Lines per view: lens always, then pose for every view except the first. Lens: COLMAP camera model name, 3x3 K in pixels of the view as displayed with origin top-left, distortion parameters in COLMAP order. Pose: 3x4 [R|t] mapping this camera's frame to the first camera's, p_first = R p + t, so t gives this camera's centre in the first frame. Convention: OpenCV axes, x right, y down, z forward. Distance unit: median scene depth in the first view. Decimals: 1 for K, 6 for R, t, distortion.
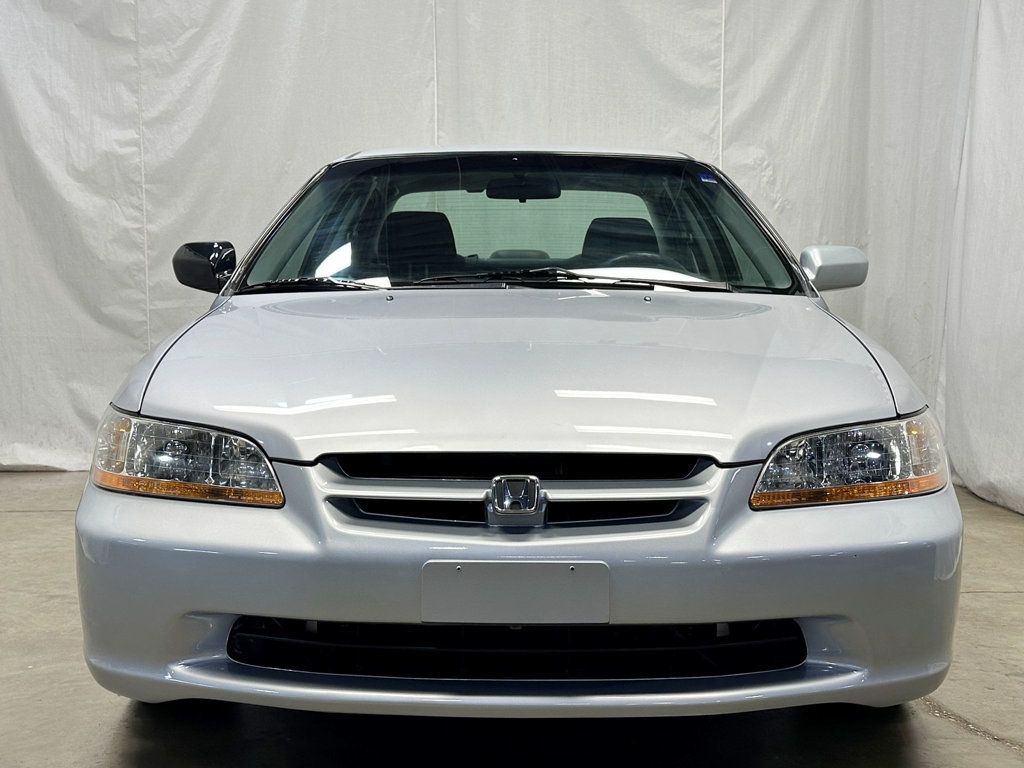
lens RADIAL K [[1268.5, 0, 512.0], [0, 1268.5, 384.0], [0, 0, 1]] dist [0.159696, -0.406541]
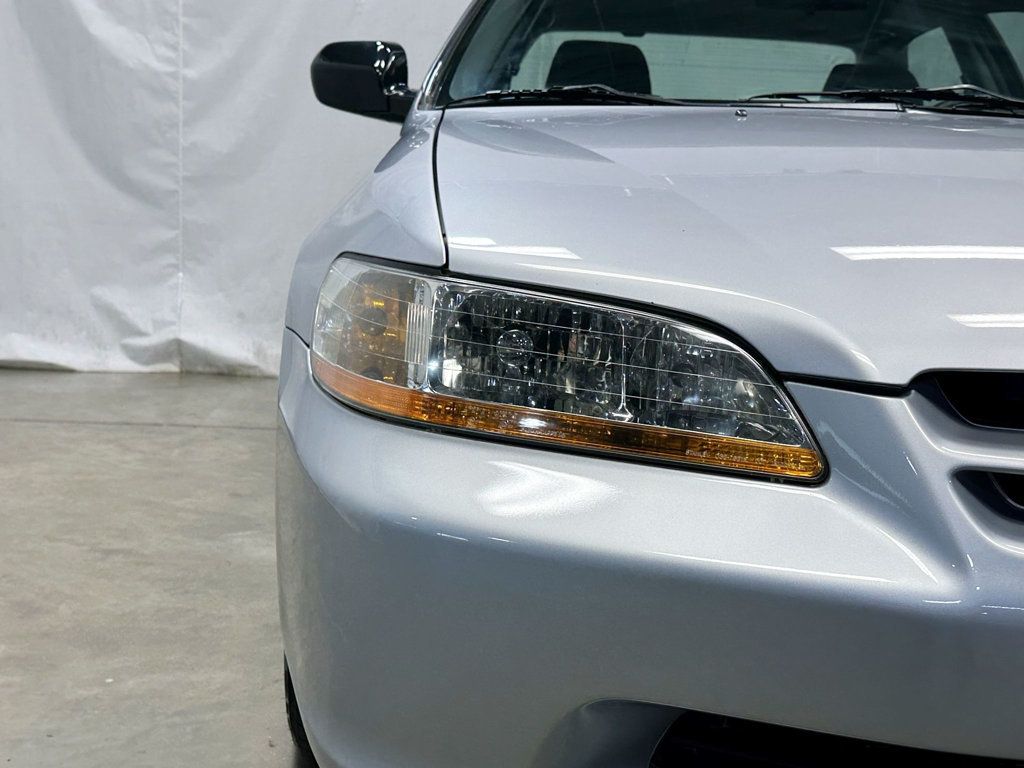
lens RADIAL K [[1268.5, 0, 512.0], [0, 1268.5, 384.0], [0, 0, 1]] dist [0.159696, -0.406541]
pose [[0.997941, 0.050402, 0.039675, -0.144594], [-0.052713, 0.996833, 0.059549, 0.018705], [-0.036548, -0.061518, 0.997437, 0.257418]]
